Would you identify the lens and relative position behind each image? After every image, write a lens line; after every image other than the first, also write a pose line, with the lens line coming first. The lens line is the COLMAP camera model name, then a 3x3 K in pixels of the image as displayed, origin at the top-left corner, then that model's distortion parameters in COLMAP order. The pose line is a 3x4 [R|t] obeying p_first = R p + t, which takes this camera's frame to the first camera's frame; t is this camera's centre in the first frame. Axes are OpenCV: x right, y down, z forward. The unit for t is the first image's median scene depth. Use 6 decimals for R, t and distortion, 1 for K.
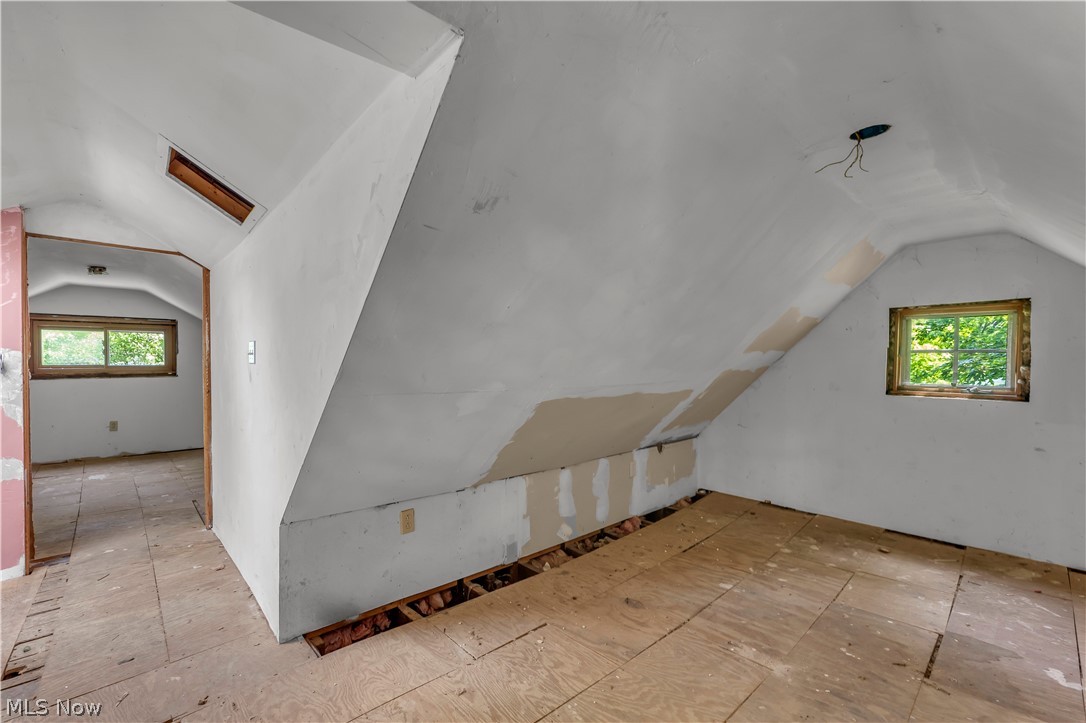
lens RADIAL K [[441.4, 0, 538.4], [0, 441.4, 369.7], [0, 0, 1]] dist [-0.001623, -0.000413]
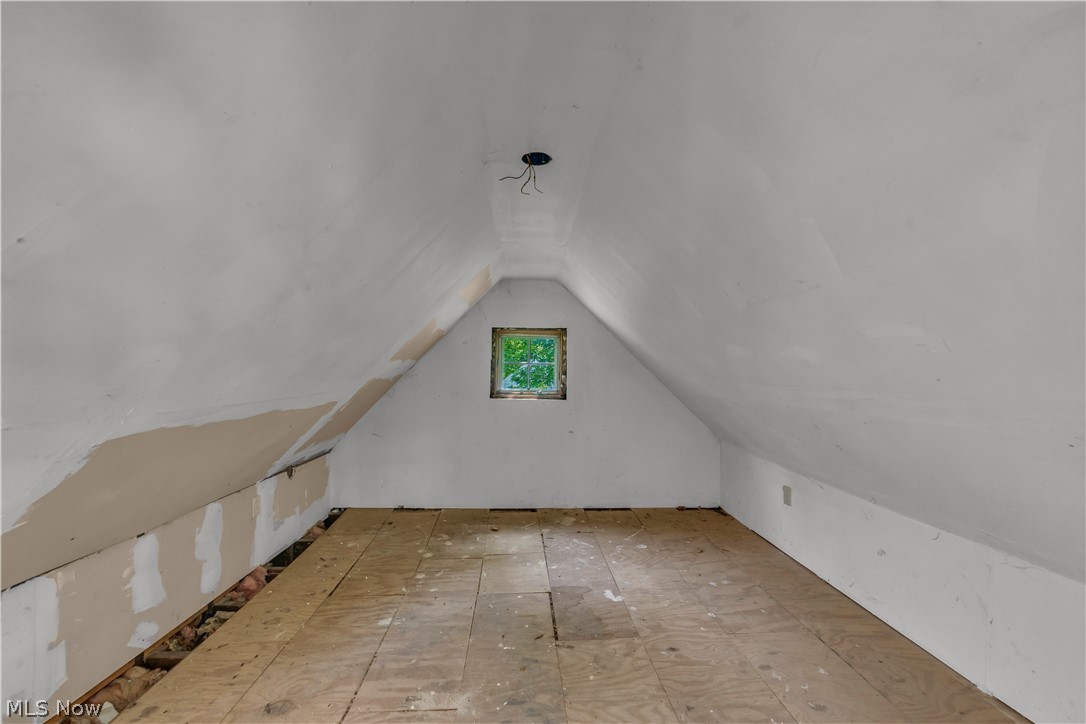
lens RADIAL K [[441.4, 0, 538.4], [0, 441.4, 370.2], [0, 0, 1]] dist [-0.001623, -0.000413]
pose [[0.689057, 0.010241, 0.724634, -0.009948], [0.001141, 0.999884, -0.015216, -0.003602], [-0.724706, 0.011311, 0.688965, 0.116576]]
